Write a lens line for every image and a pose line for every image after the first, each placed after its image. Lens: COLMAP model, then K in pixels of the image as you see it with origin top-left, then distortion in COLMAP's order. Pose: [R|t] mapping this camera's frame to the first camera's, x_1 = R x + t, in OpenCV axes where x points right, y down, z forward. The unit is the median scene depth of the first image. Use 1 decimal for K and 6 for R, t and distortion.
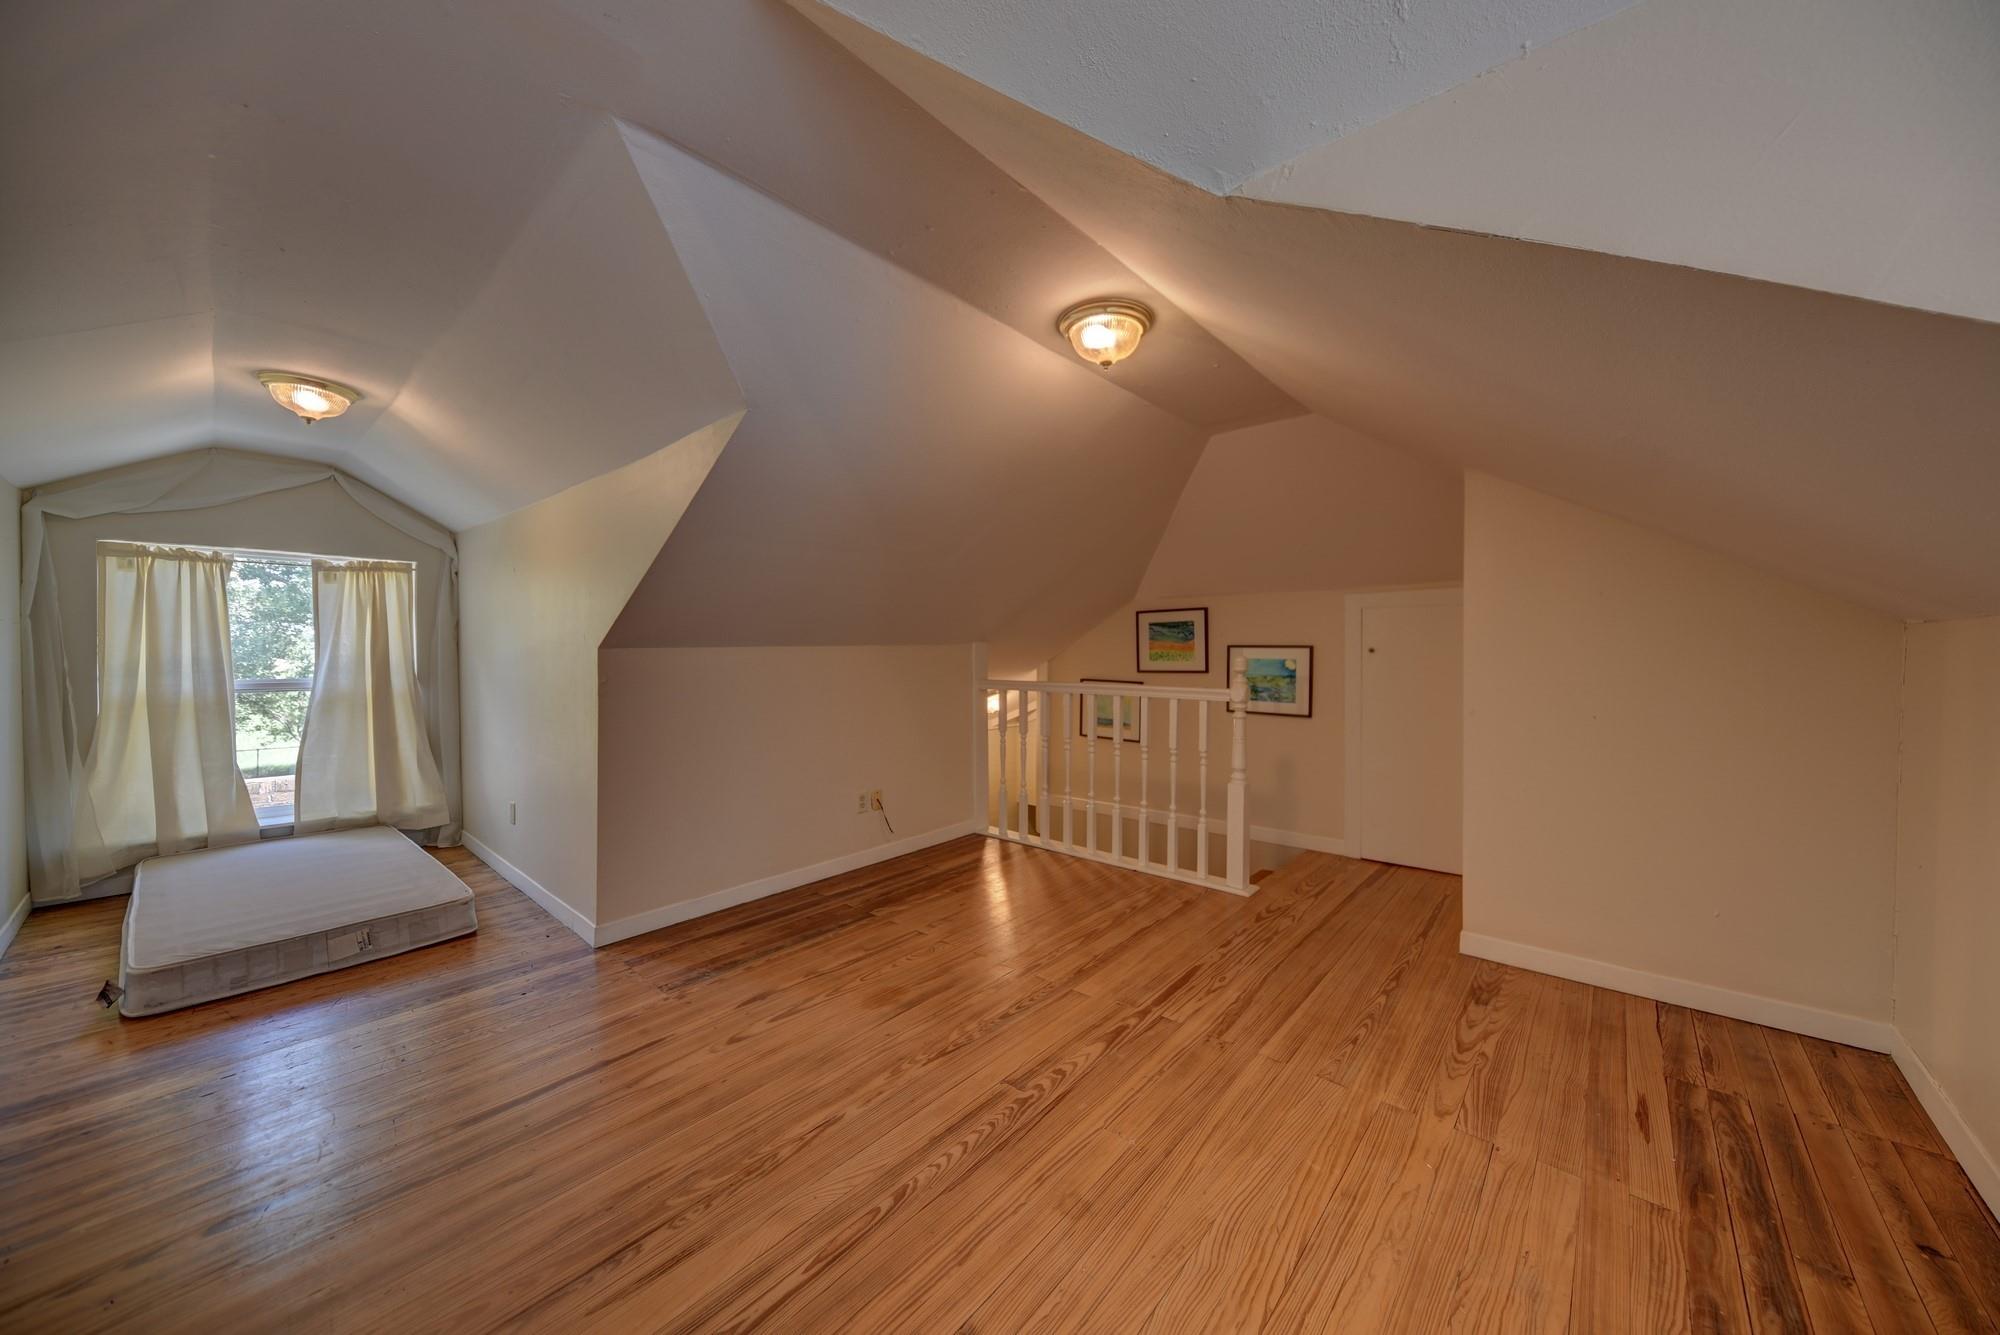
lens RADIAL K [[688.7, 0, 1028.2], [0, 688.7, 658.3], [0, 0, 1]] dist [0.005524, -0.003743]
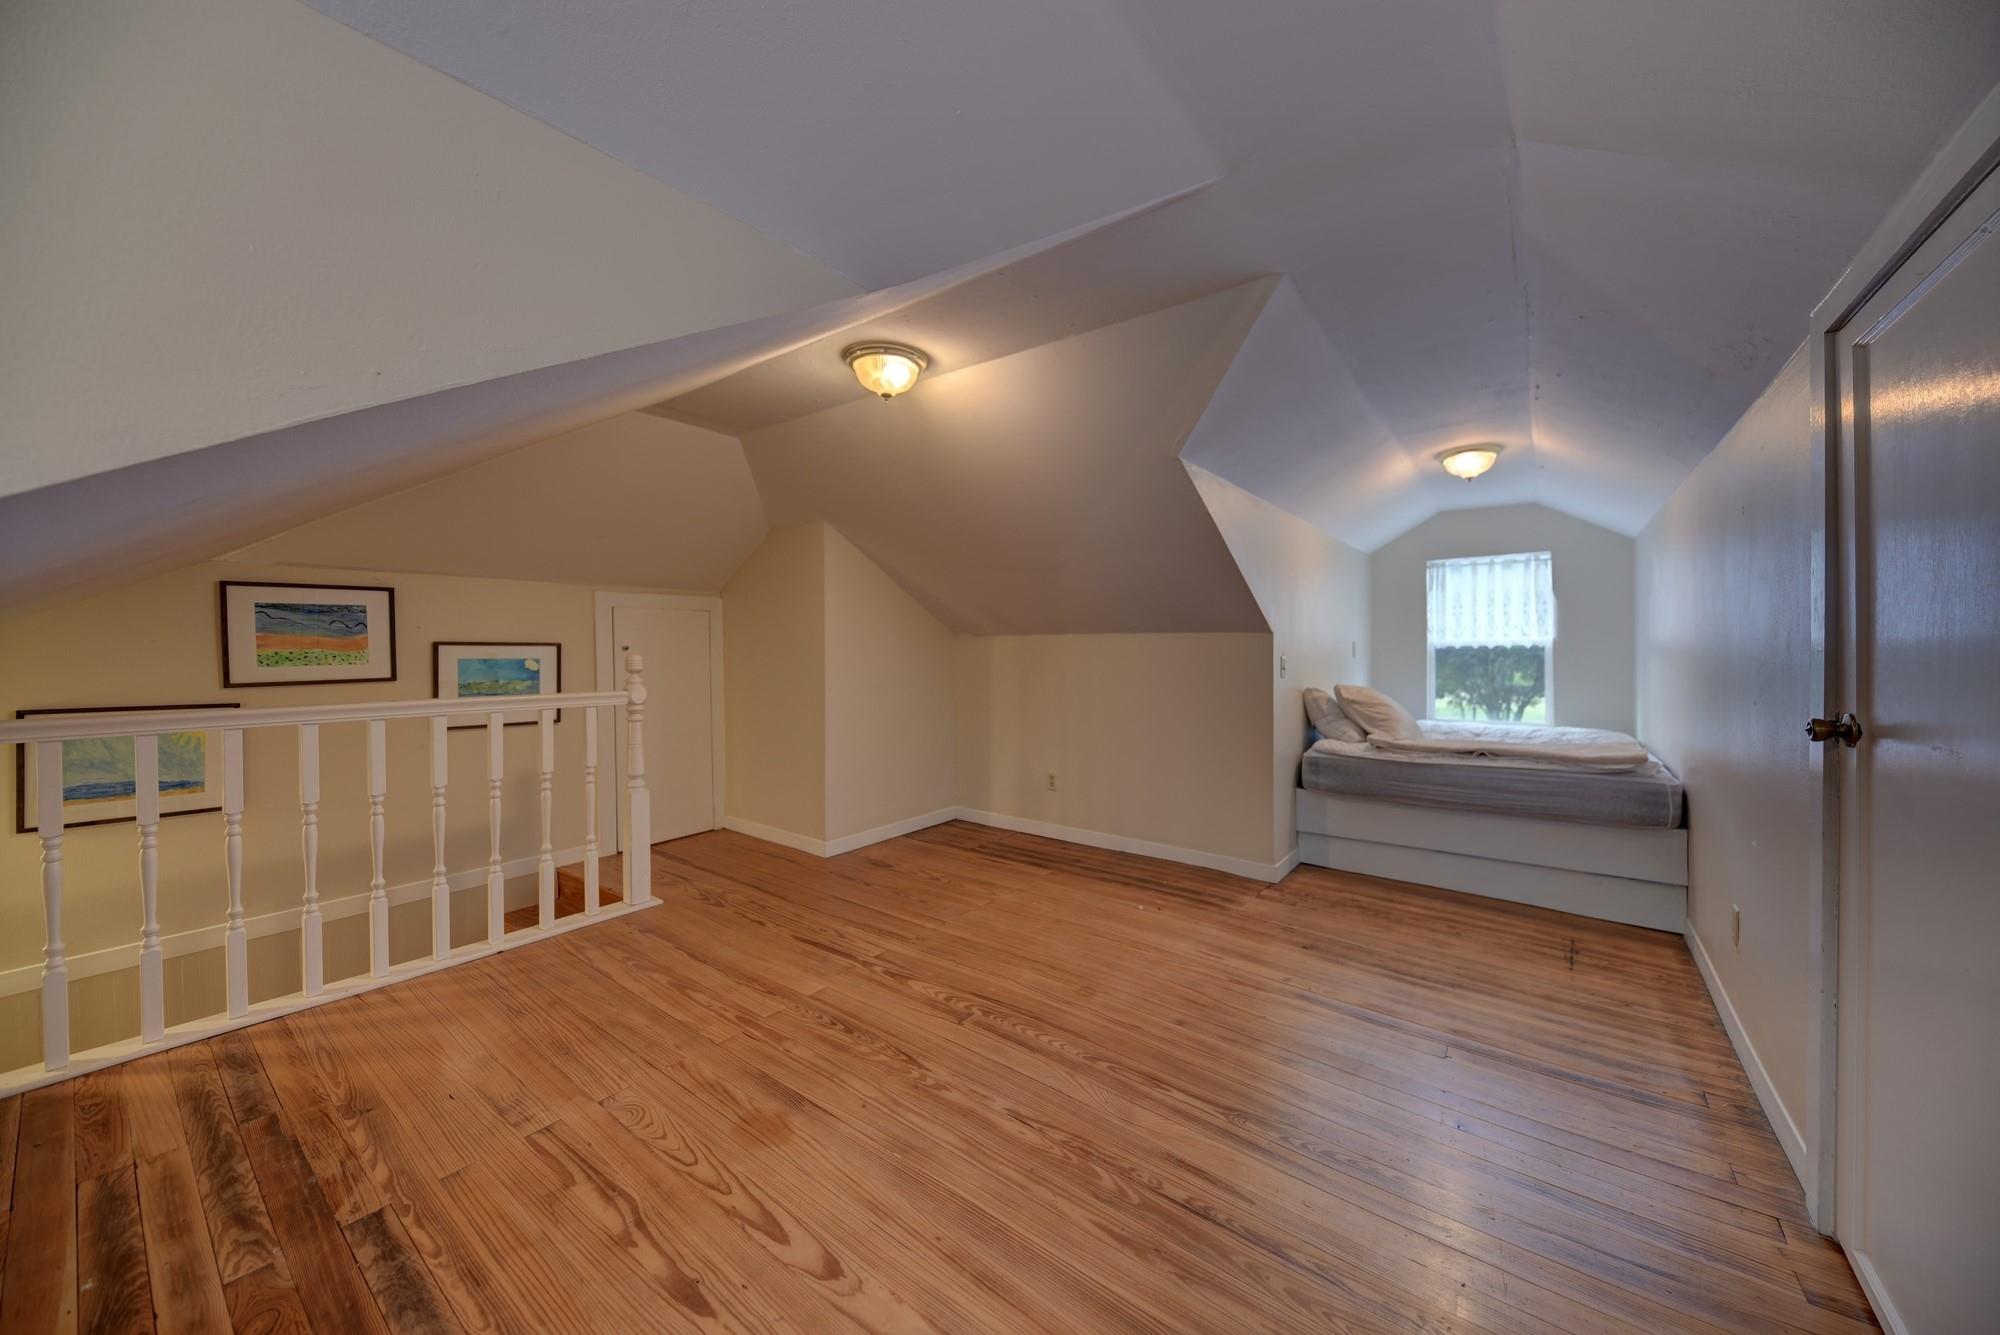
lens RADIAL K [[688.7, 0, 1028.2], [0, 688.7, 658.3], [0, 0, 1]] dist [0.005524, -0.003743]
pose [[-0.070217, -0.015450, 0.997412, -0.718366], [0.015072, 0.999749, 0.016547, -0.005434], [-0.997418, 0.016195, -0.069967, 0.585513]]
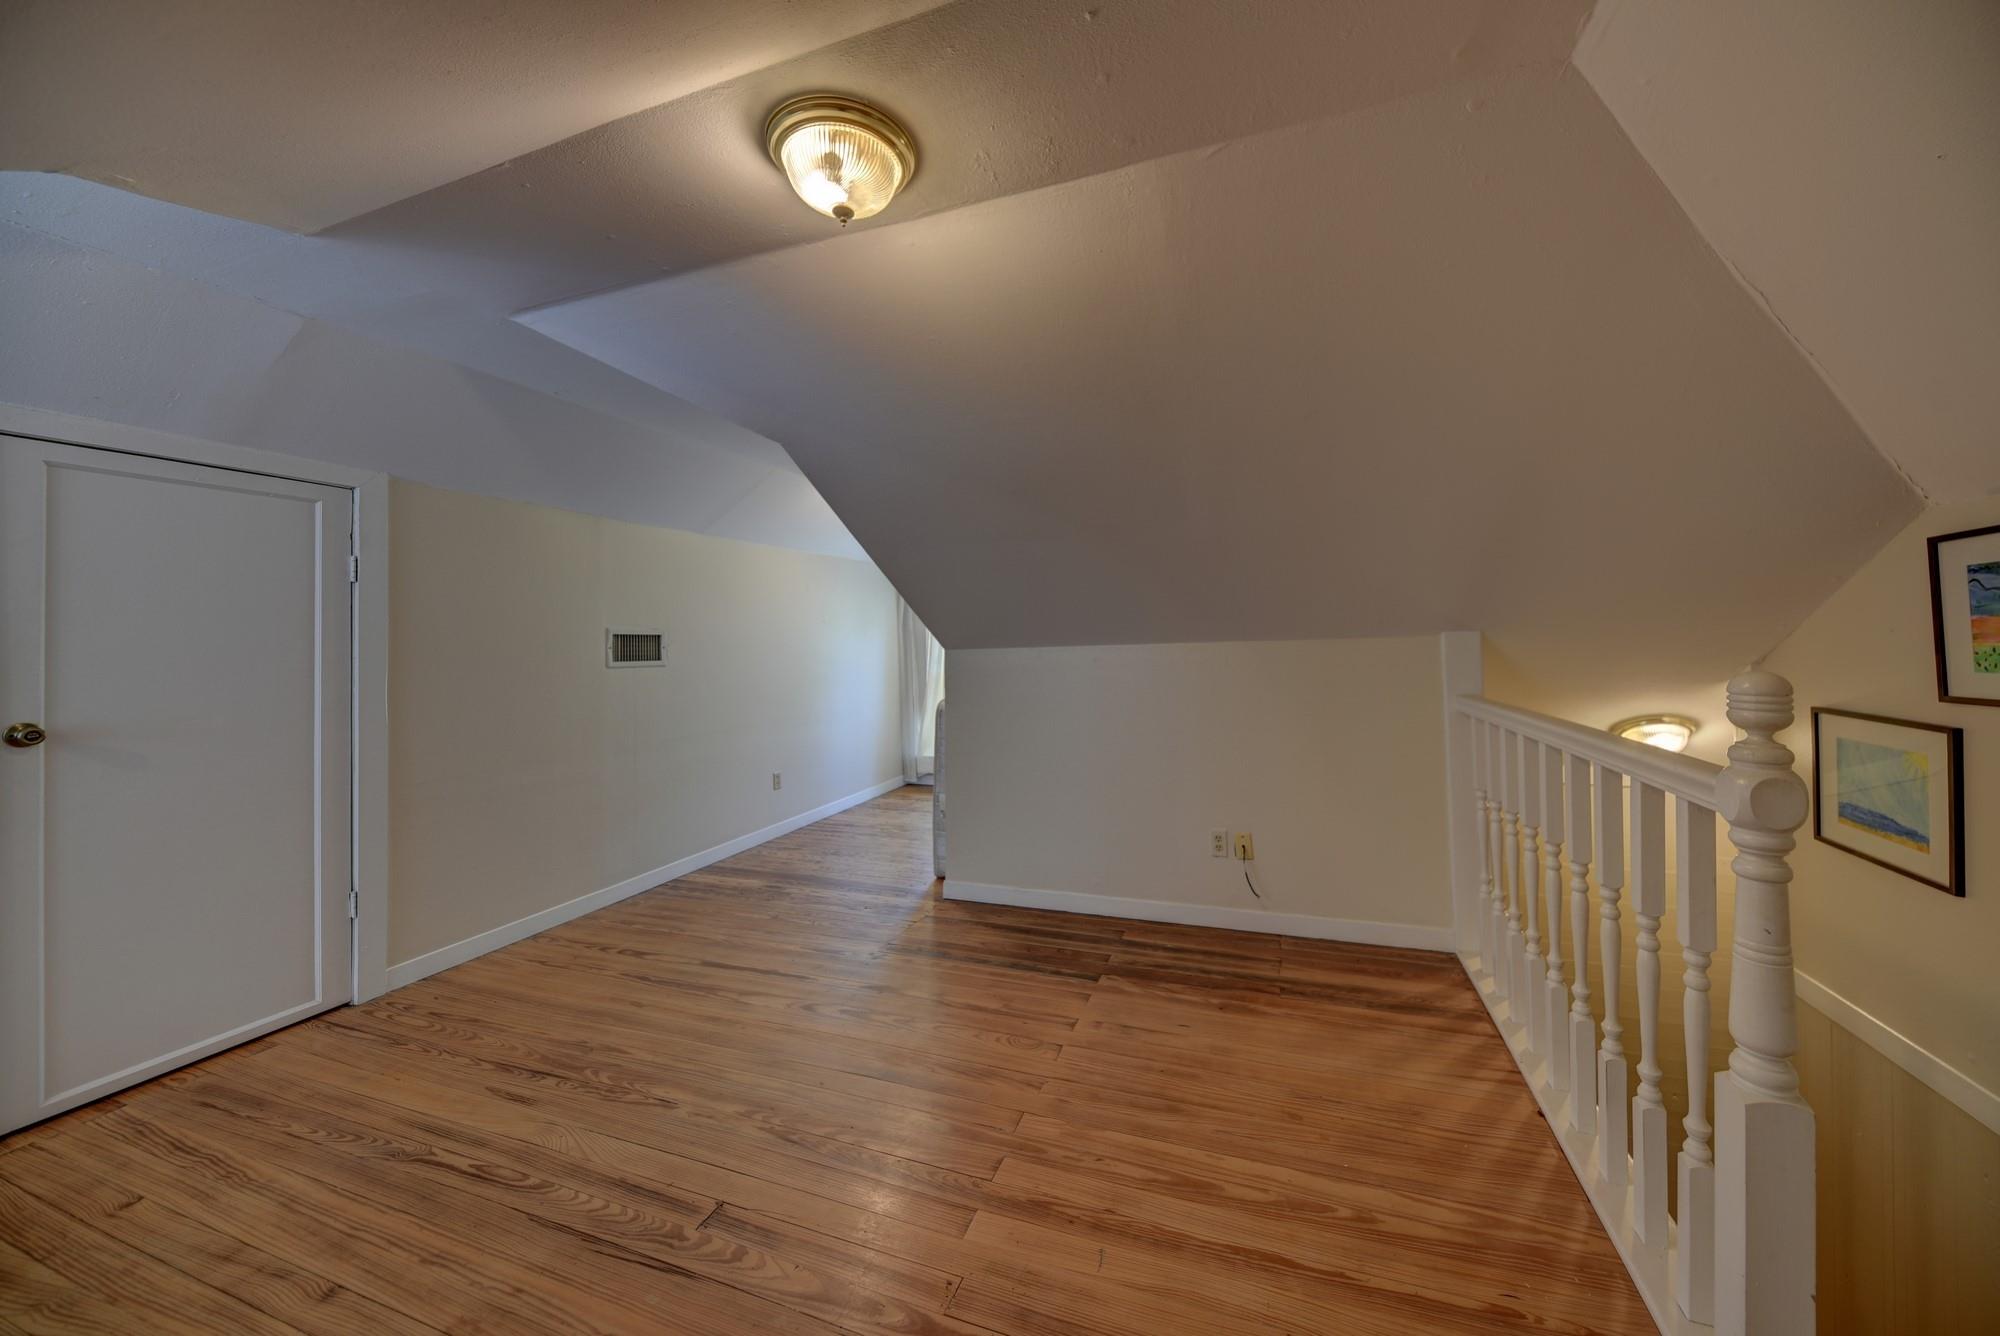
lens RADIAL K [[704.1, 0, 1035.7], [0, 704.1, 632.7], [0, 0, 1]] dist [0.012737, -0.008579]
pose [[0.352416, -0.019187, -0.935647, 0.533240], [0.004696, 0.999813, -0.018734, -0.018648], [0.935832, 0.002208, 0.352440, 0.642768]]
